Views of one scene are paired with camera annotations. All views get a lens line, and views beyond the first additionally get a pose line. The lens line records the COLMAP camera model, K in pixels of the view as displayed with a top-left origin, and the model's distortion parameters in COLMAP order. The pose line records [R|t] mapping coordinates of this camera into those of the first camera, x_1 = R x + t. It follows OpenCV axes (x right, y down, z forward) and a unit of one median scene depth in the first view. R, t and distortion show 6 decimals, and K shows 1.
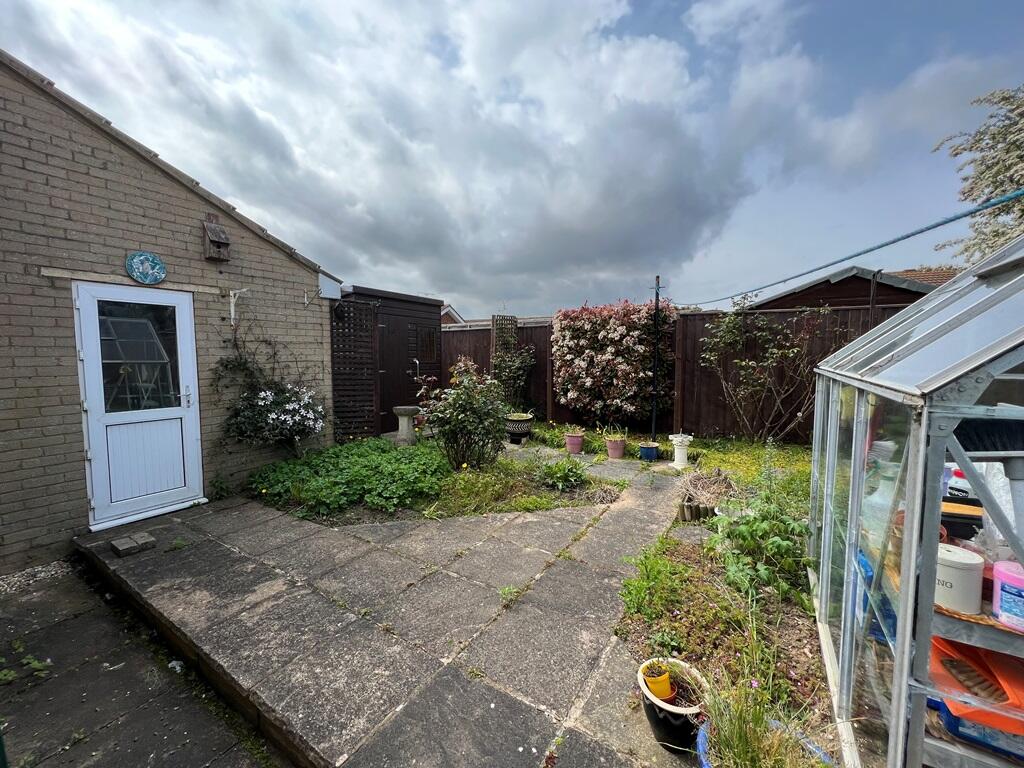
lens RADIAL K [[410.3, 0, 505.8], [0, 410.3, 380.9], [0, 0, 1]] dist [0.004356, -0.000114]
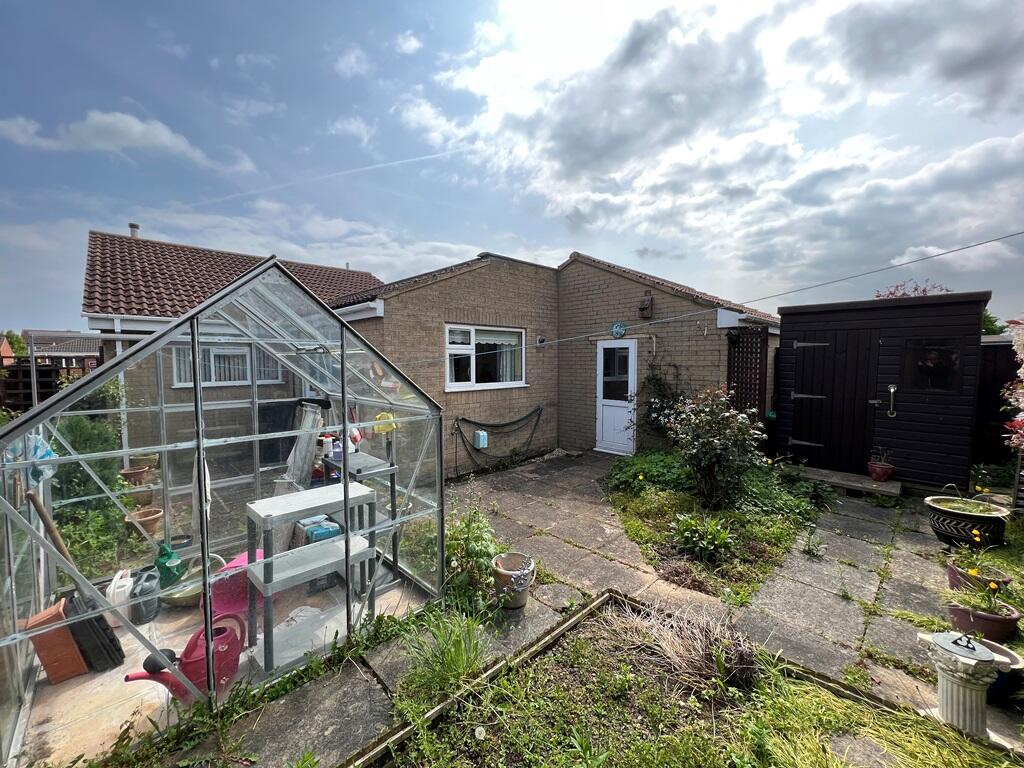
lens RADIAL K [[410.3, 0, 506.4], [0, 410.3, 384.8], [0, 0, 1]] dist [0.004356, -0.000114]
pose [[-0.243437, 0.060453, -0.968031, 1.109894], [-0.063473, 0.994923, 0.078095, -0.119592], [0.967838, 0.080455, -0.238364, 0.898744]]
